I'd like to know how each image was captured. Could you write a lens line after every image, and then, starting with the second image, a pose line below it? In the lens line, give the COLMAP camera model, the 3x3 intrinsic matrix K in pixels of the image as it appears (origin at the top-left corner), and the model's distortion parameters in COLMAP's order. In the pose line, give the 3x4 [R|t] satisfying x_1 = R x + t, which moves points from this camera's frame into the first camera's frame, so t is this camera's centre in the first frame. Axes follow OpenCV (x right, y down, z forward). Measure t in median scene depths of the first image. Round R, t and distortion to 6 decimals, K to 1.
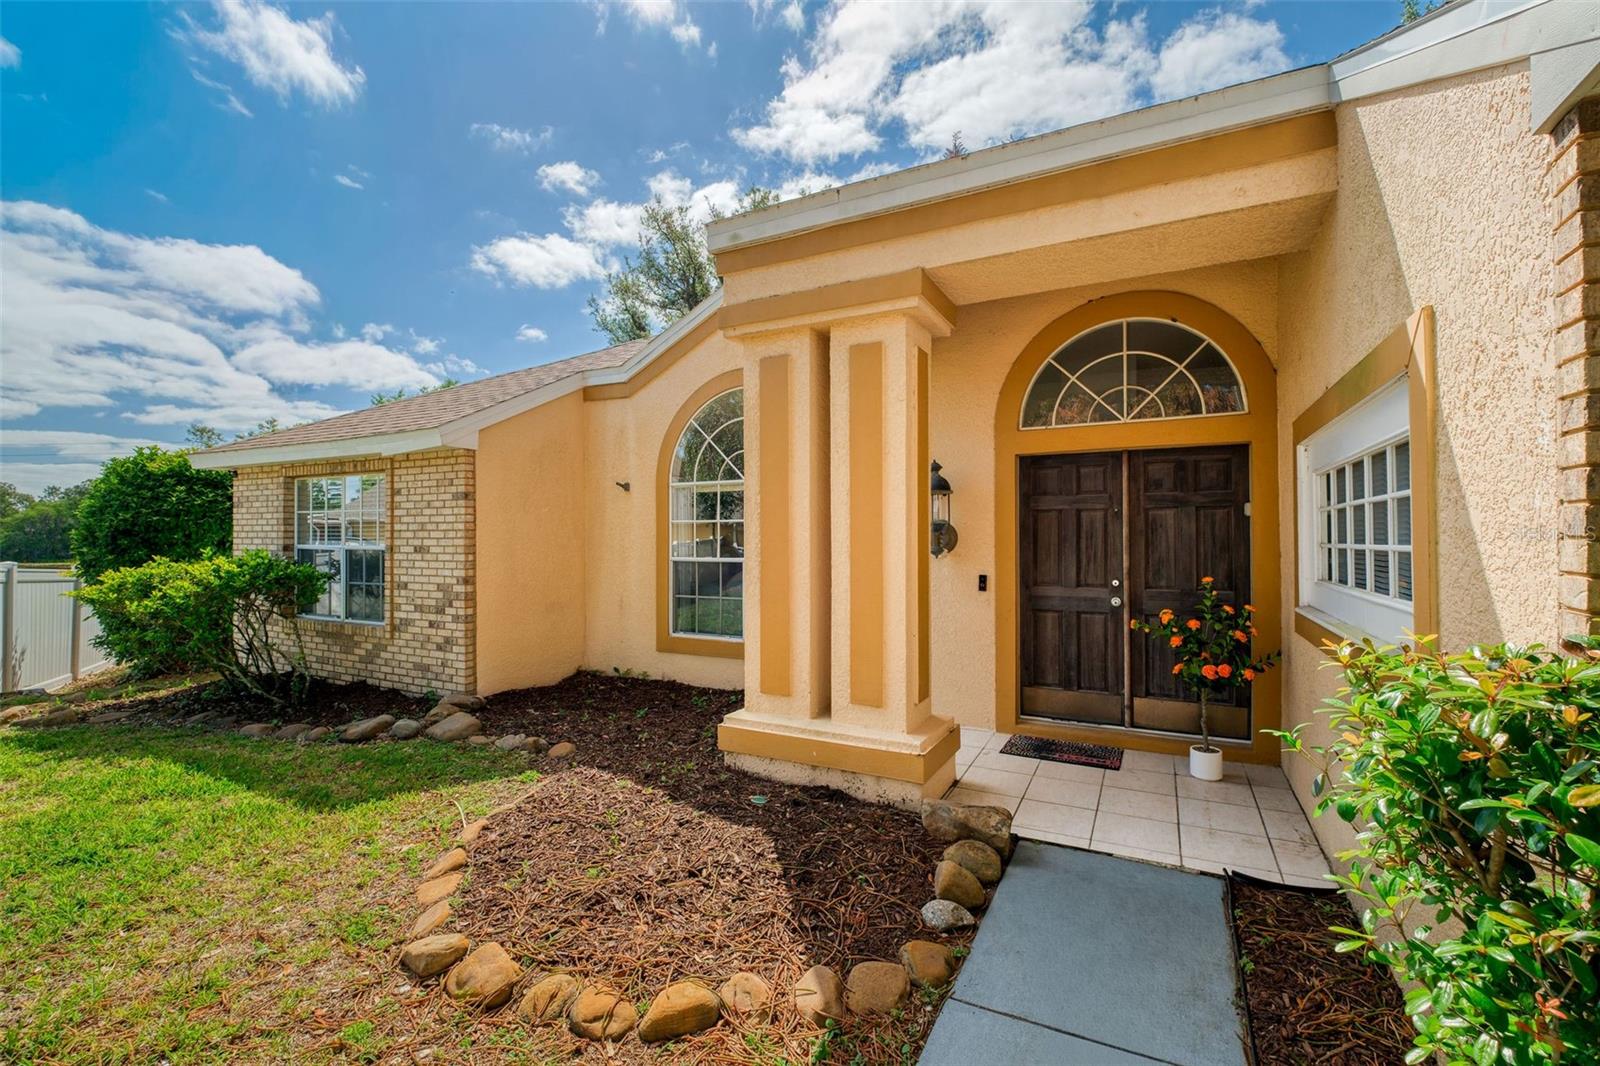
lens RADIAL K [[684.8, 0, 815.8], [0, 684.8, 531.7], [0, 0, 1]] dist [0.001570, 0.000051]
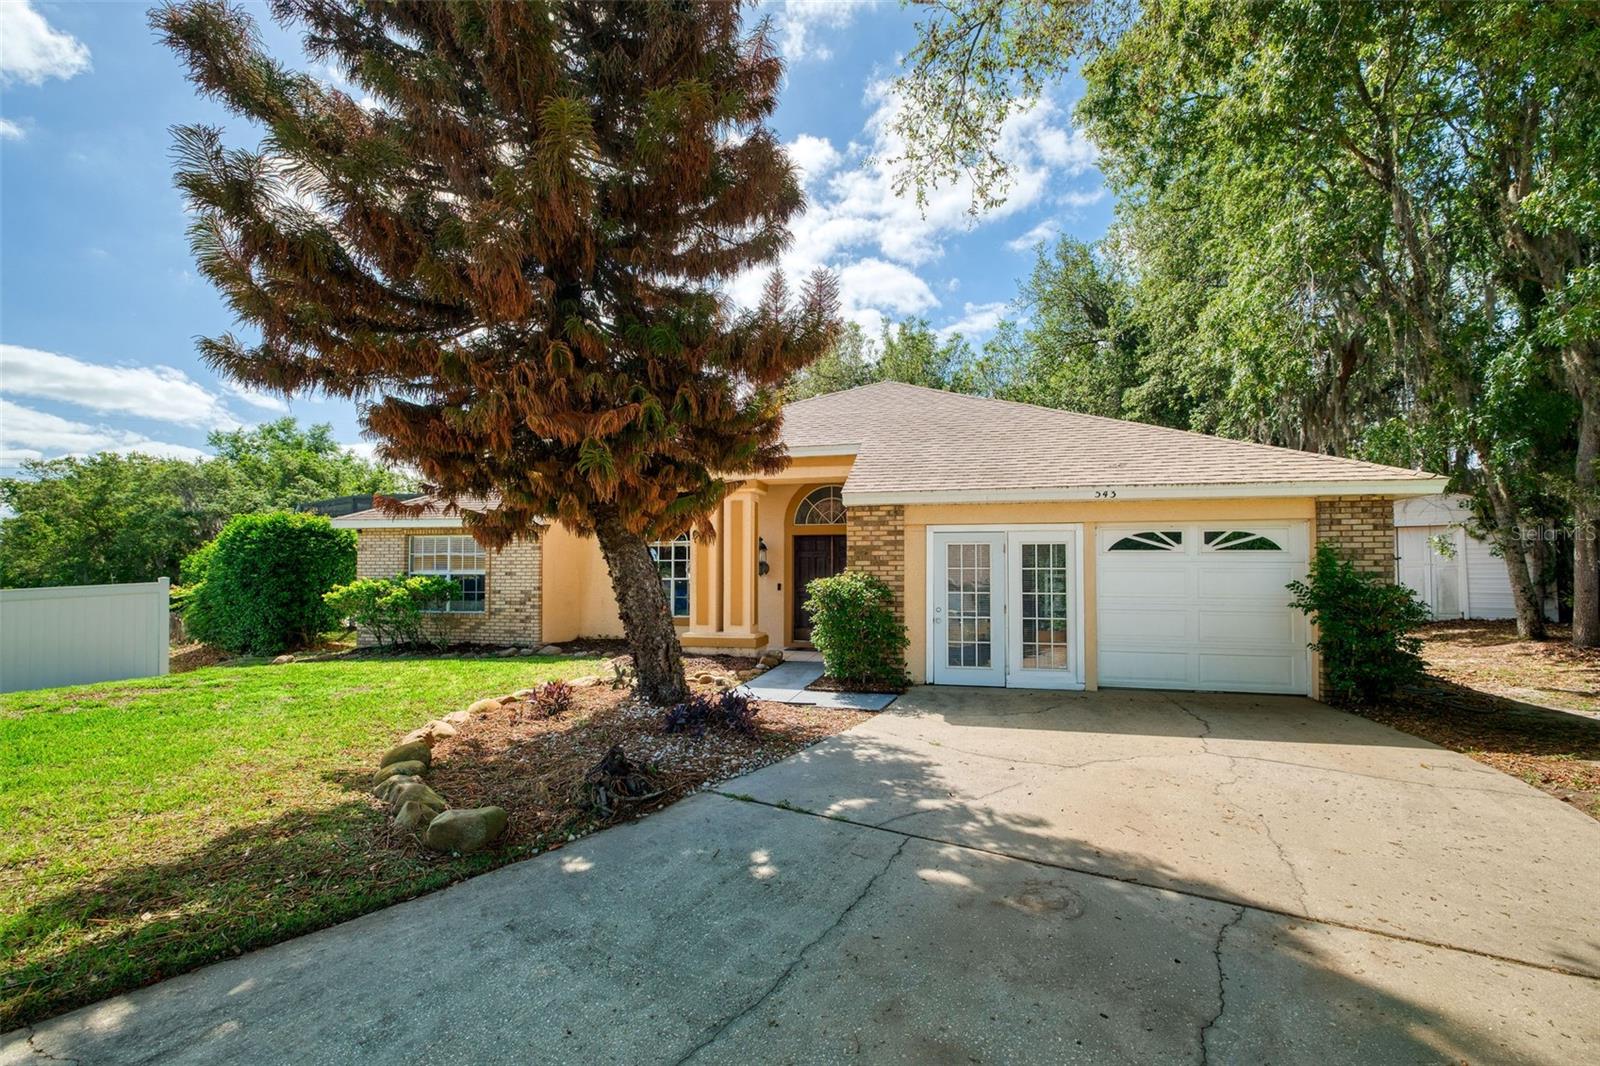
lens RADIAL K [[684.8, 0, 826.7], [0, 684.8, 562.6], [0, 0, 1]] dist [0.001570, 0.000051]
pose [[0.964932, 0.006753, 0.262412, -0.204613], [-0.003944, 0.999929, -0.011230, 0.012270], [-0.262470, 0.009802, 0.964890, -1.220544]]
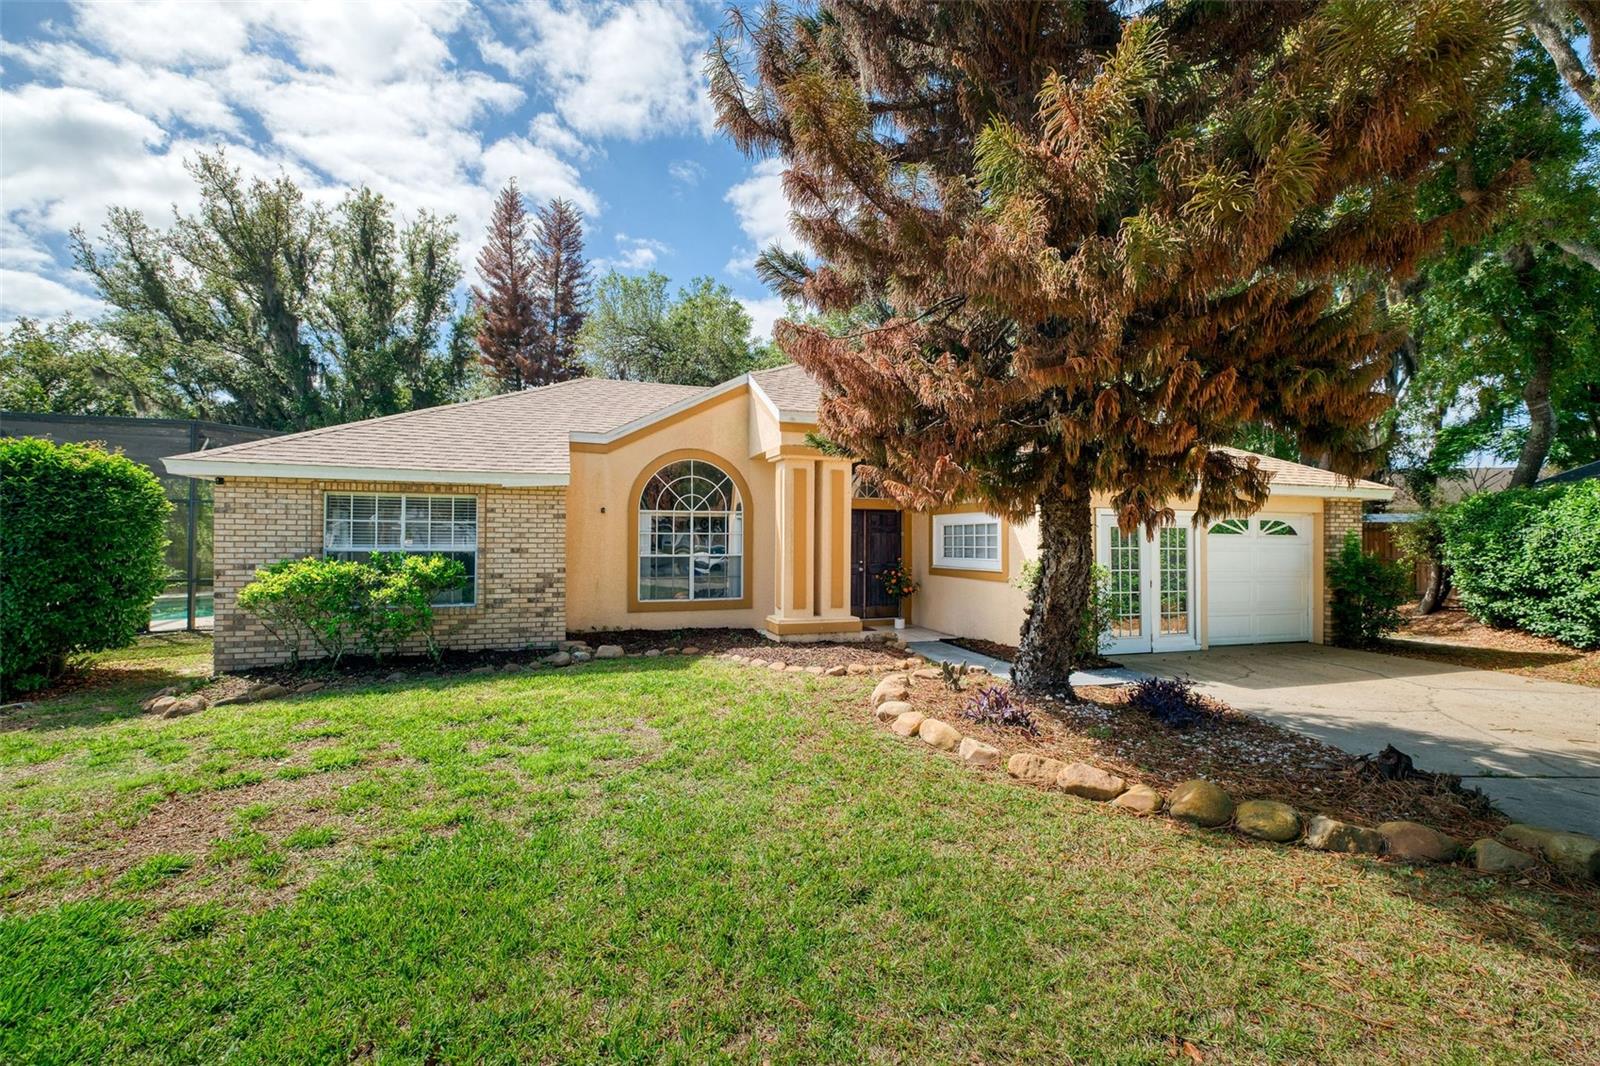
lens RADIAL K [[684.8, 0, 803.4], [0, 684.8, 532.8], [0, 0, 1]] dist [0.001570, 0.000051]
pose [[0.696258, 0.012759, 0.717678, -1.221236], [-0.012312, 0.999907, -0.005831, -0.011388], [-0.717686, -0.004776, 0.696351, -0.474132]]
